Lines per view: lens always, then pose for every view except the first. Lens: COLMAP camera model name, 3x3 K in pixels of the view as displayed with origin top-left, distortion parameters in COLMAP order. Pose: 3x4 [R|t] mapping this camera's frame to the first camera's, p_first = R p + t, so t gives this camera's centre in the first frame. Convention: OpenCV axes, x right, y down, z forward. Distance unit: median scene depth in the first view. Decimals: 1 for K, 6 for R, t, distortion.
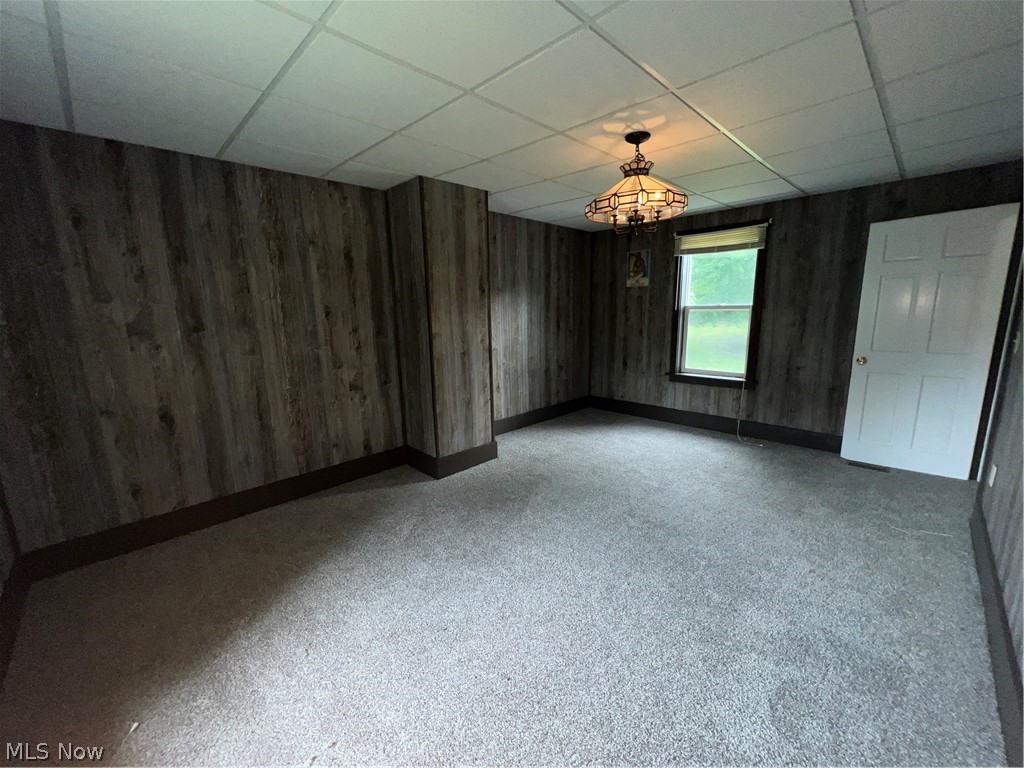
lens RADIAL K [[408.8, 0, 512.5], [0, 408.8, 385.3], [0, 0, 1]] dist [-0.002276, 0.000030]
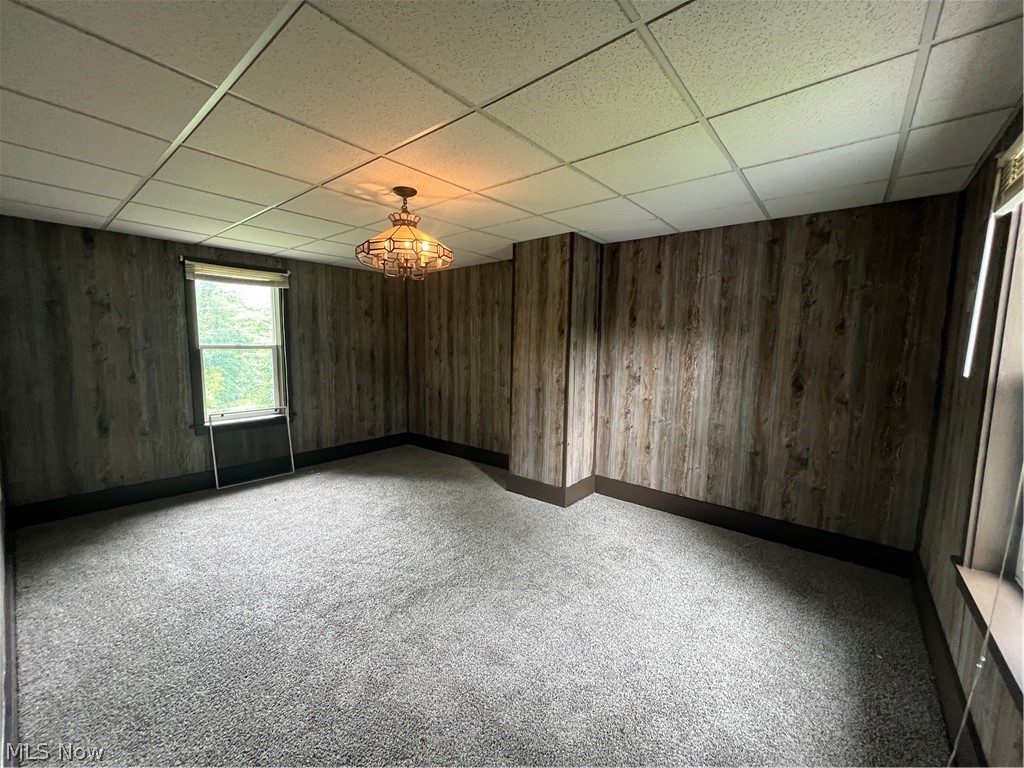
lens RADIAL K [[408.8, 0, 512.5], [0, 408.8, 385.3], [0, 0, 1]] dist [-0.002276, 0.000030]
pose [[0.107481, 0.120604, -0.986865, 0.926684], [-0.203153, 0.974336, 0.096947, -0.178500], [0.973230, 0.190065, 0.129224, 0.791085]]
